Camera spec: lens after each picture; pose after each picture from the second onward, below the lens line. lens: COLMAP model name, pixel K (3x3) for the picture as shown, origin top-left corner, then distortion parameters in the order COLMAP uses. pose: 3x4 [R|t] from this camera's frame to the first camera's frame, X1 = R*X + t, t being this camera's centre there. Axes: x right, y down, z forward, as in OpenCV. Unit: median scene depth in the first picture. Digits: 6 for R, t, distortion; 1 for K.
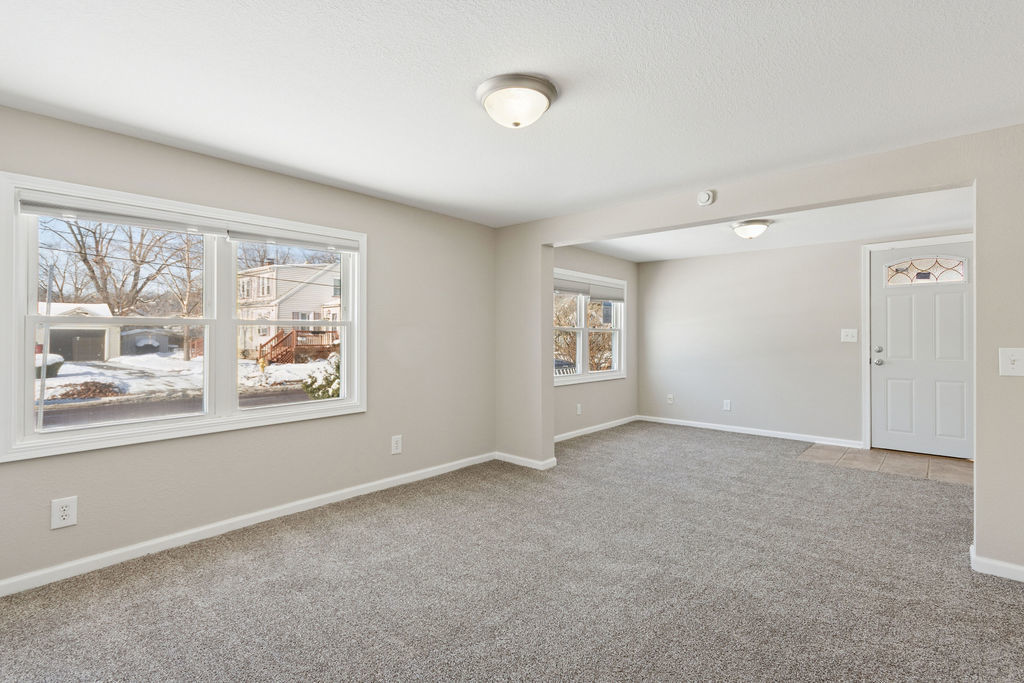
lens RADIAL K [[492.7, 0, 512.9], [0, 492.7, 323.1], [0, 0, 1]] dist [0.004300, 0.001605]
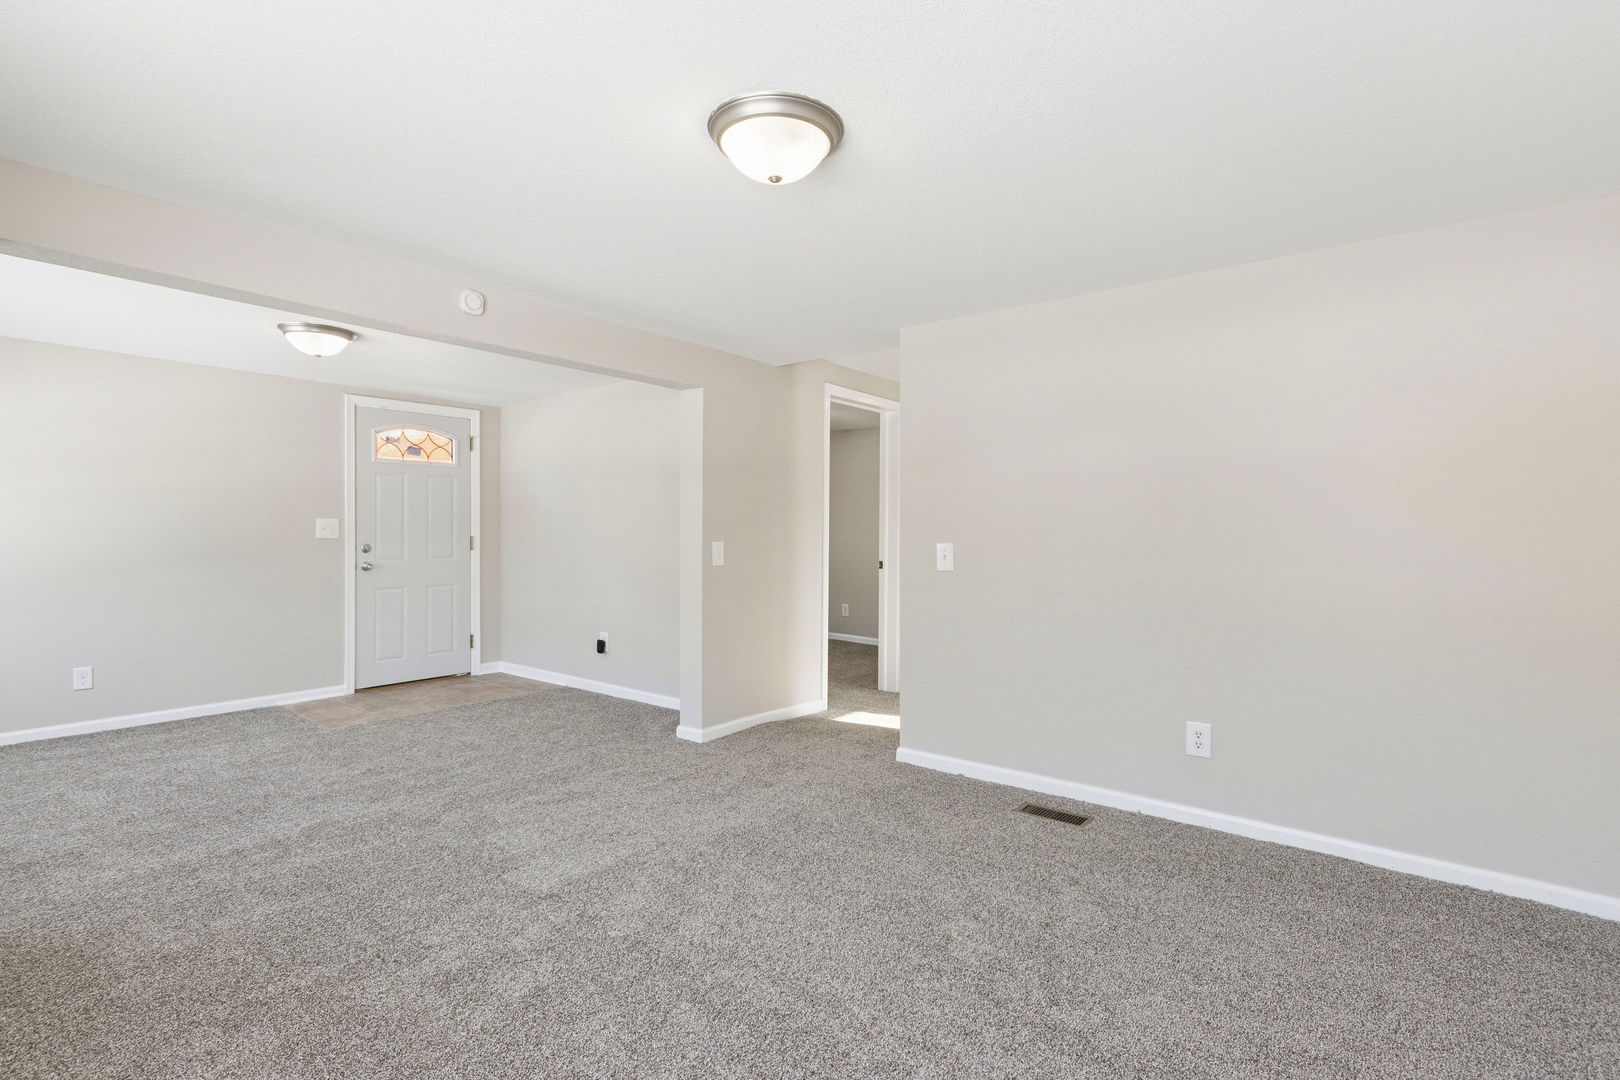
lens RADIAL K [[779.5, 0, 812.0], [0, 779.5, 539.0], [0, 0, 1]] dist [0.004300, 0.001605]
pose [[-0.065388, -0.009905, 0.997811, -0.400478], [-0.026893, 0.999605, 0.008160, 0.013828], [-0.997497, -0.026300, -0.065628, 0.436689]]
